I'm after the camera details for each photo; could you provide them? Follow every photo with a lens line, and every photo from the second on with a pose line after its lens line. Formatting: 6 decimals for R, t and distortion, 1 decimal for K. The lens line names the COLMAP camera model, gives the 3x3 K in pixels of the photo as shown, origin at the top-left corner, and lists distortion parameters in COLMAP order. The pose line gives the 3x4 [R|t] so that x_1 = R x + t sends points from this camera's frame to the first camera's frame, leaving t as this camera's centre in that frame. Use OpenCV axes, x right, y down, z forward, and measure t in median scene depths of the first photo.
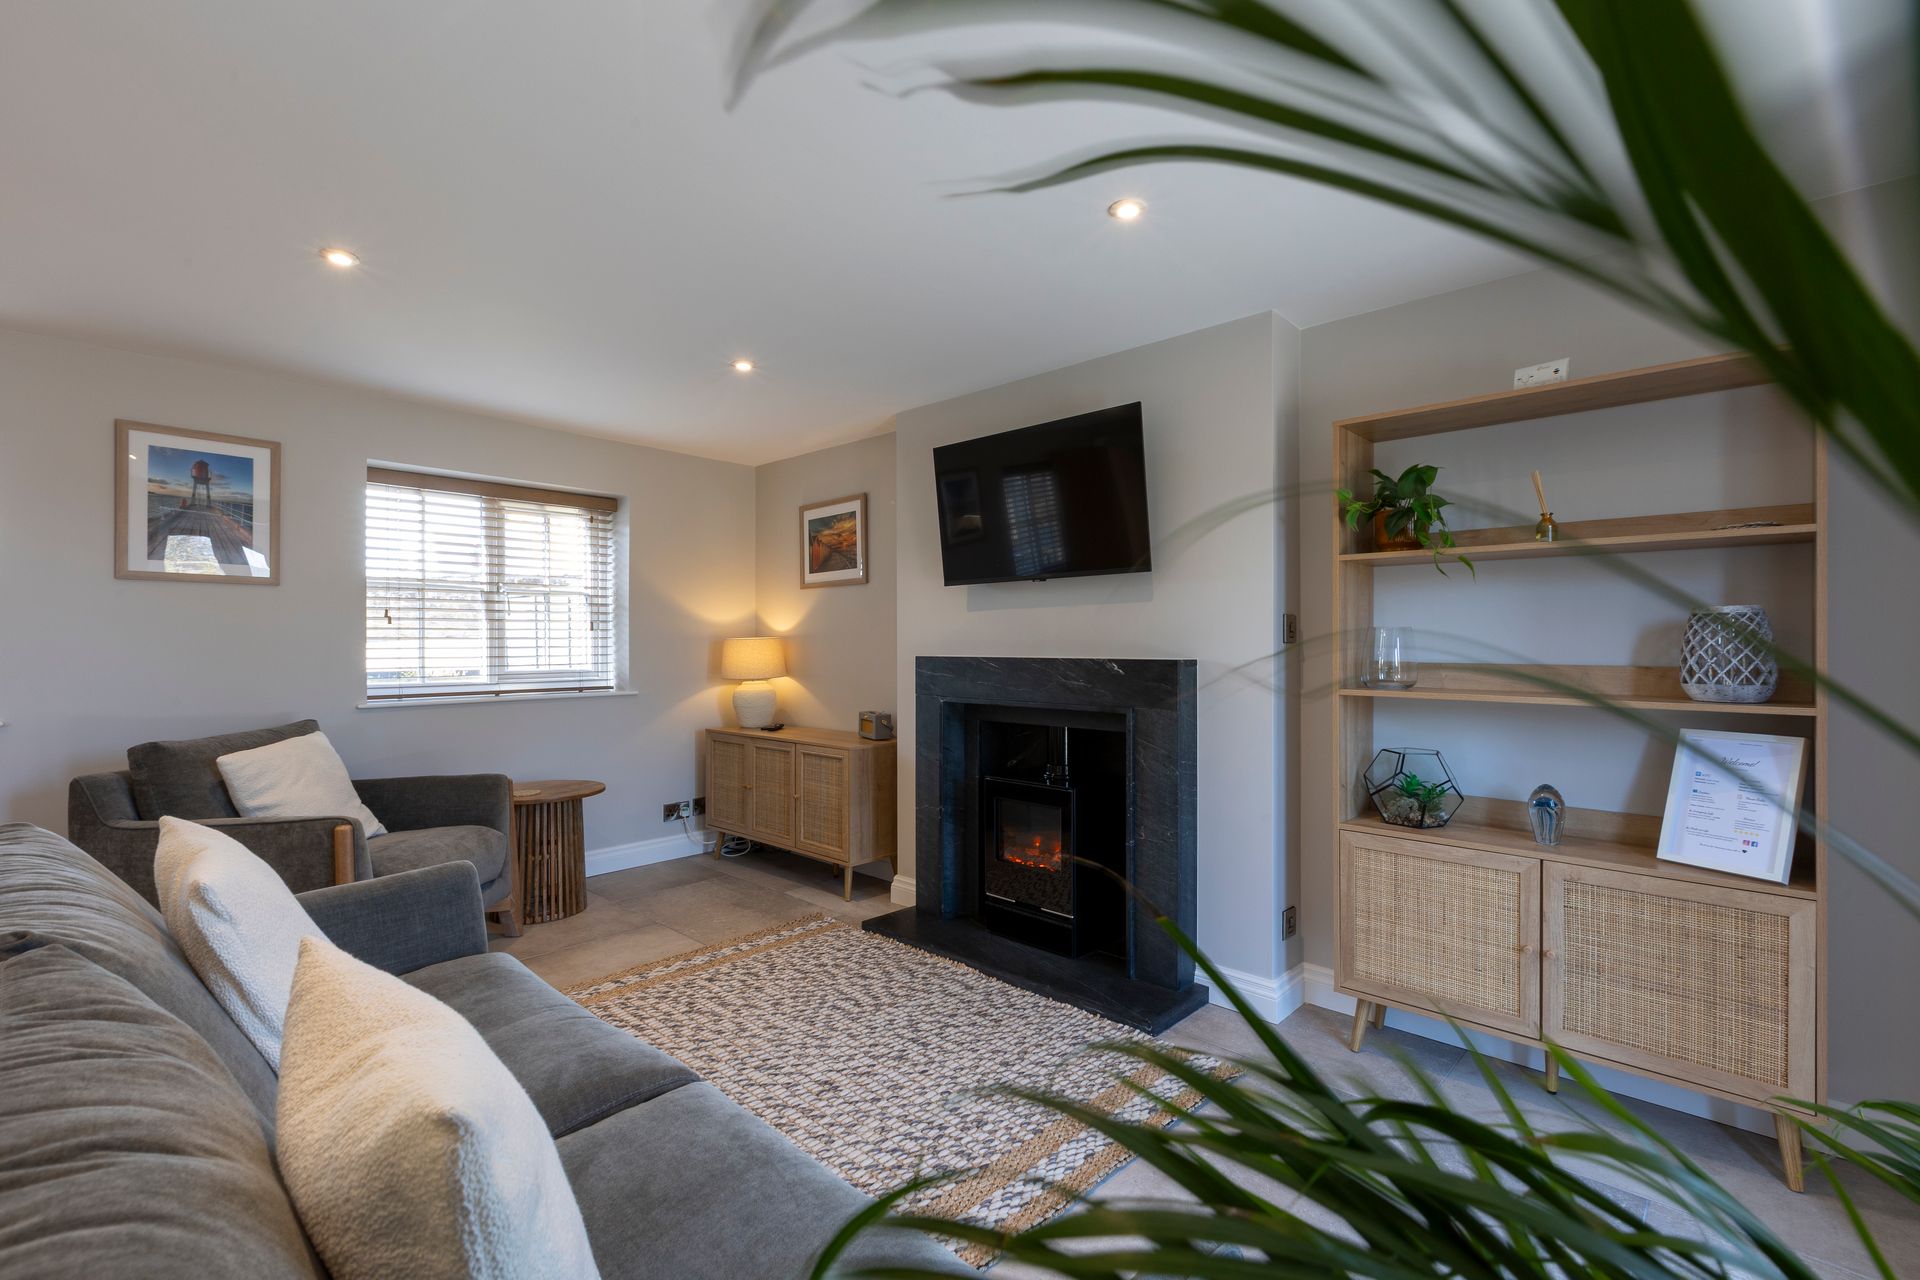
lens RADIAL K [[865.0, 0, 966.0], [0, 865.0, 645.0], [0, 0, 1]] dist [0.000560, -0.000729]
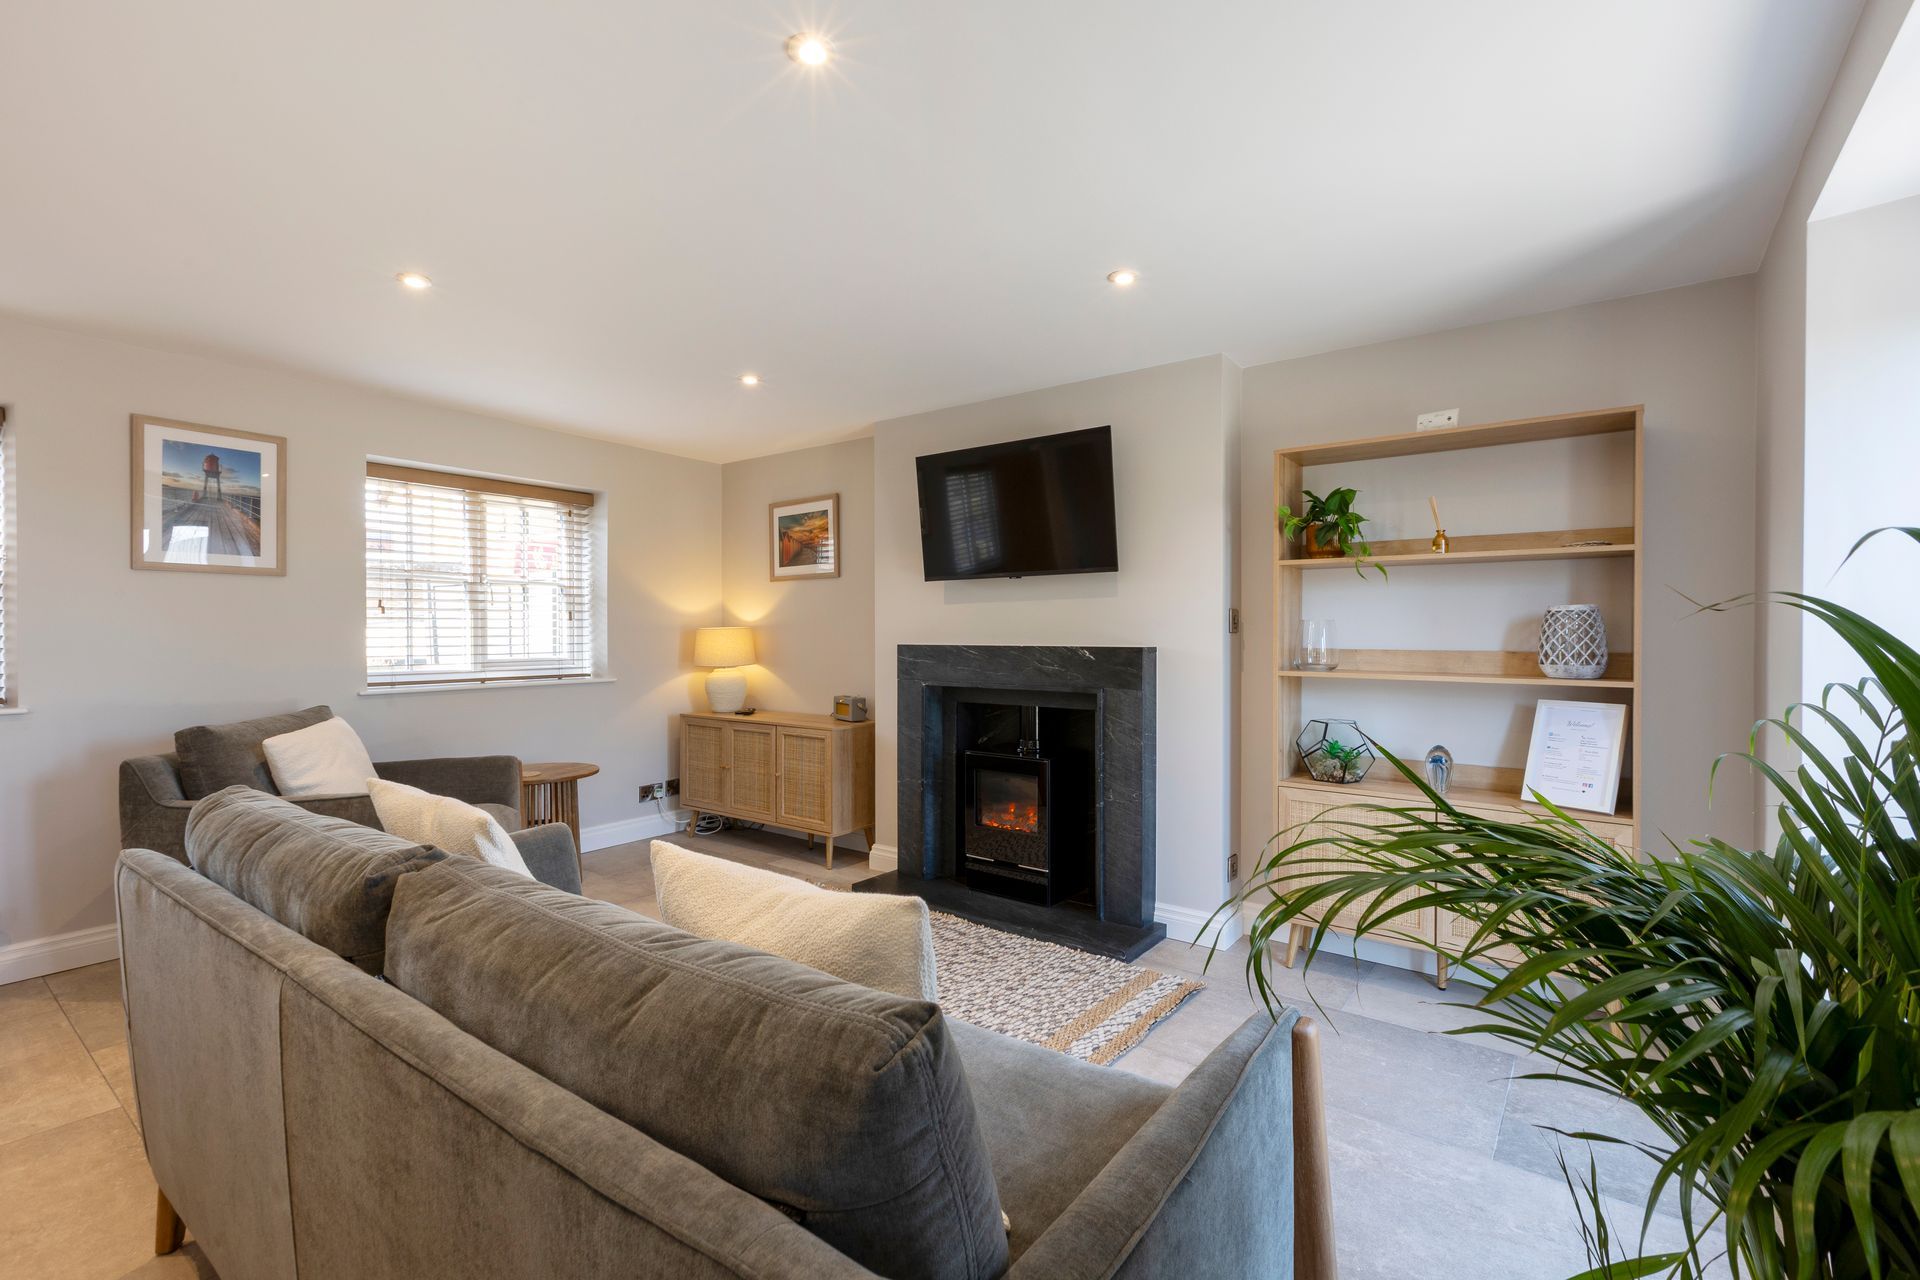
lens RADIAL K [[864.8, 0, 960.0], [0, 864.8, 640.0], [0, 0, 1]] dist [-0.000037, 0.000455]
pose [[0.993870, -0.000085, 0.110552, -0.116485], [-0.000624, 0.999979, 0.006385, 0.000077], [-0.110550, -0.006415, 0.993850, -0.124530]]
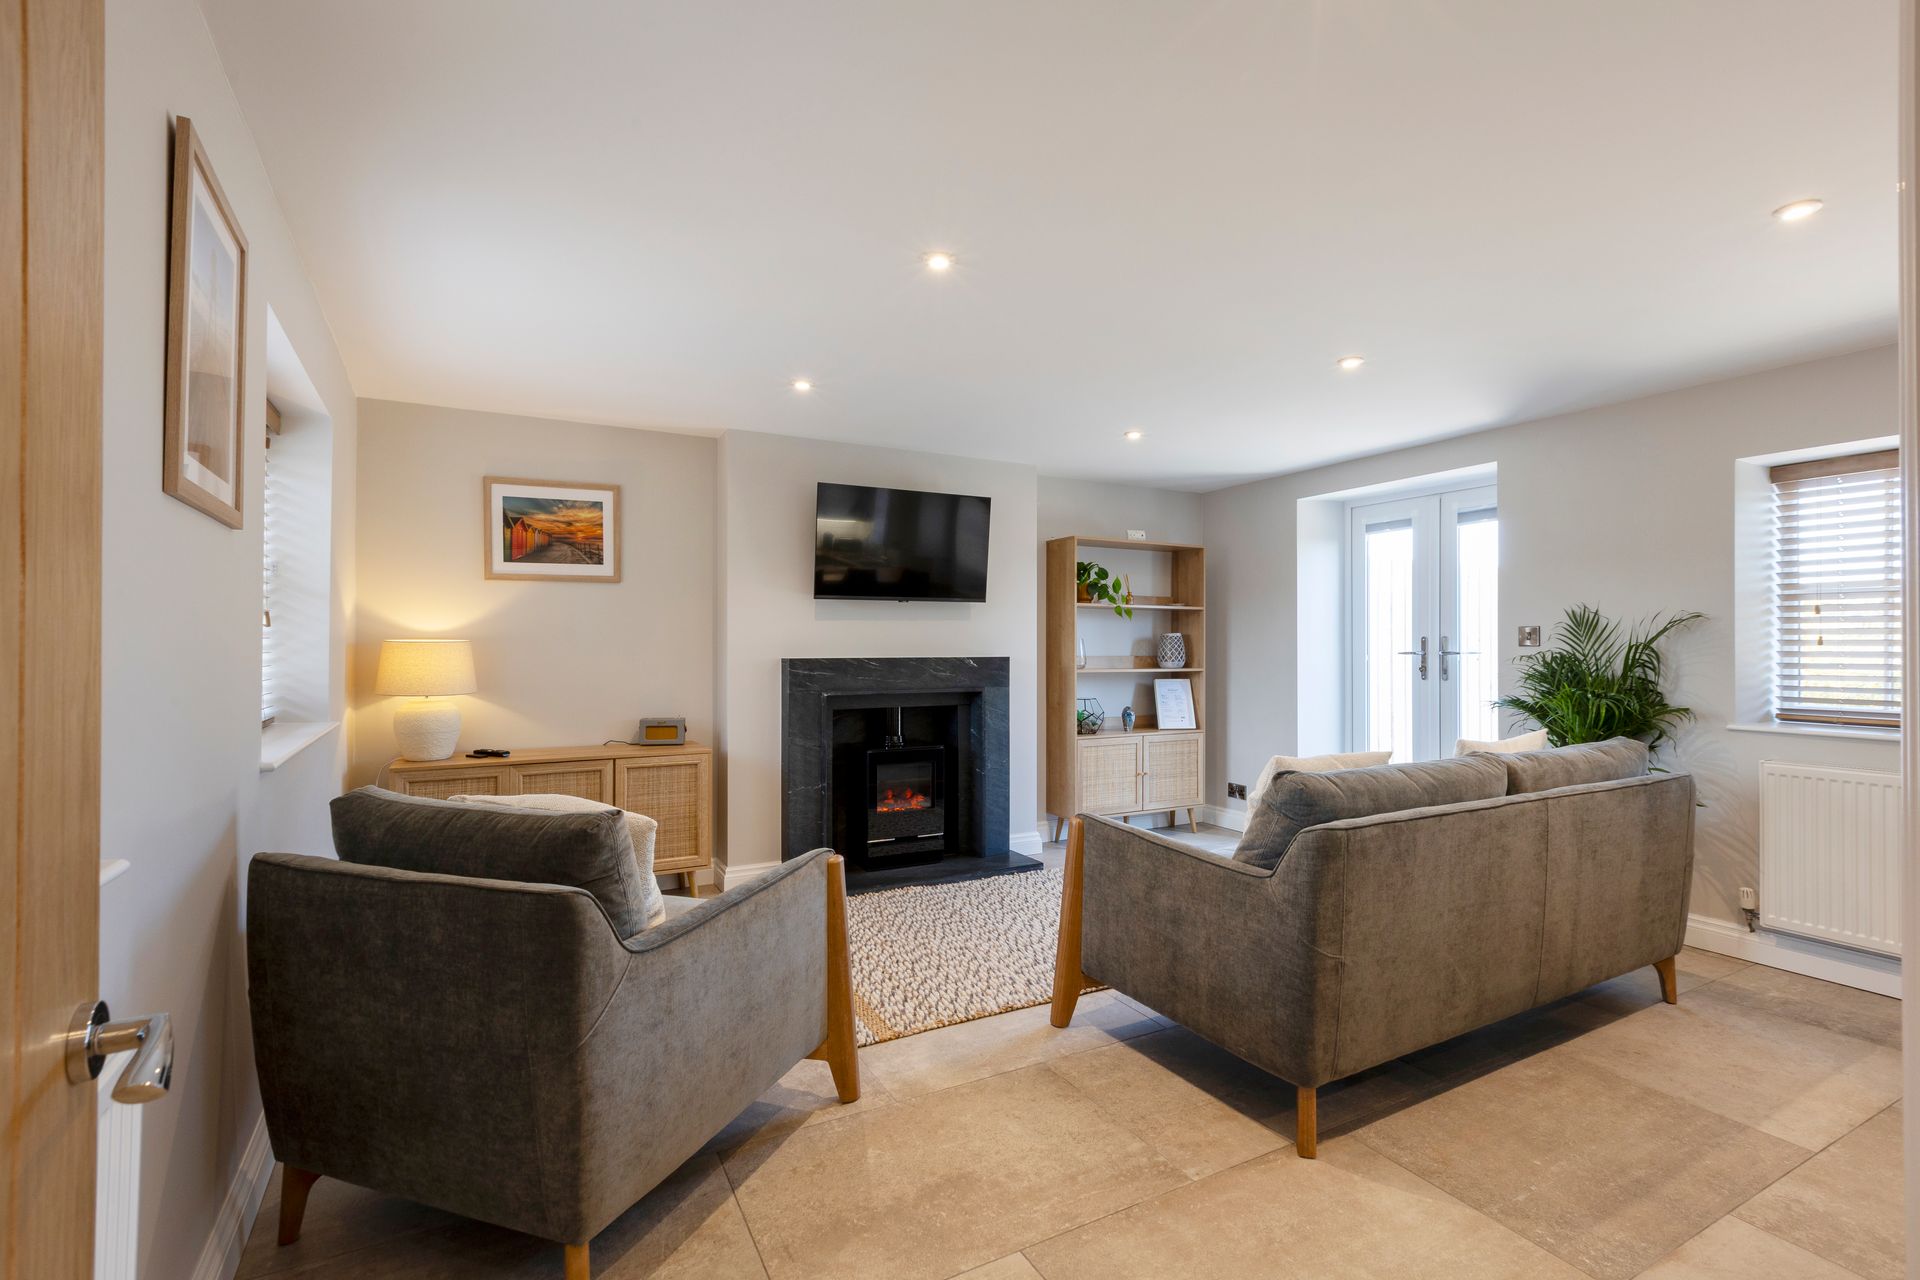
lens RADIAL K [[864.8, 0, 960.0], [0, 864.8, 640.0], [0, 0, 1]] dist [-0.000037, 0.000455]
pose [[0.311697, 0.002581, 0.950178, -1.234016], [-0.000120, 0.999996, -0.002677, -0.009577], [-0.950182, 0.000720, 0.311696, 0.500864]]
